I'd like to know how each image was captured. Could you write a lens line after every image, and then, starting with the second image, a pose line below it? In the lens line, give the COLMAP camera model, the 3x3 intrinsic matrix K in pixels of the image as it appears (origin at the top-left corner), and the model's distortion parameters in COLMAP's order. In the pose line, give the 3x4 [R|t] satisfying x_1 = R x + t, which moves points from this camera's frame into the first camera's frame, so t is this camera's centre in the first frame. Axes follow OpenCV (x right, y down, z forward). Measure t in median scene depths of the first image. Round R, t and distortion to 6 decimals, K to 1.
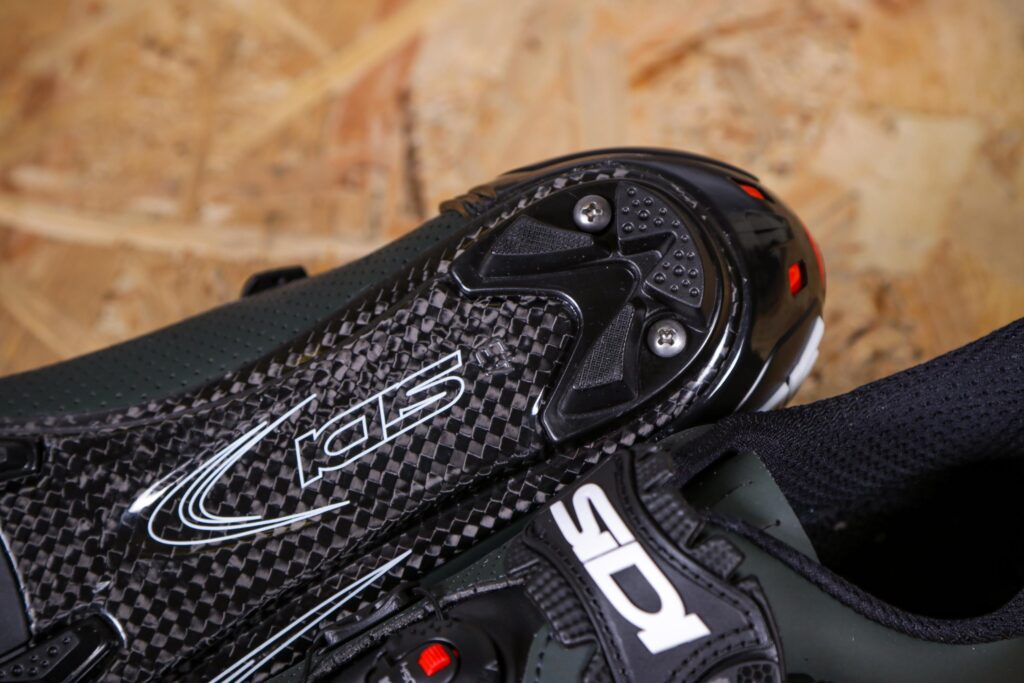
lens RADIAL K [[4851.4, 0, 512.0], [0, 4851.4, 341.5], [0, 0, 1]] dist [0.561799, -1.645731]
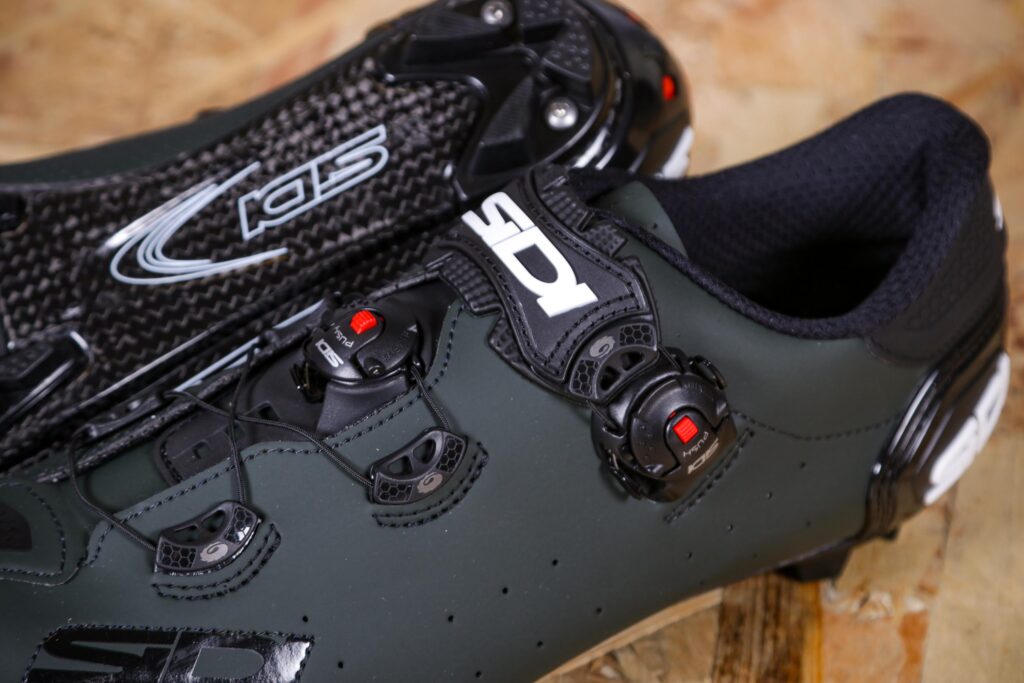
lens RADIAL K [[4851.4, 0, 512.0], [0, 4851.4, 341.5], [0, 0, 1]] dist [0.561799, -1.645731]
pose [[0.999353, 0.016665, 0.031883, -0.016138], [-0.012112, 0.990358, -0.138003, 0.214628], [-0.033875, 0.137528, 0.989918, -0.151350]]
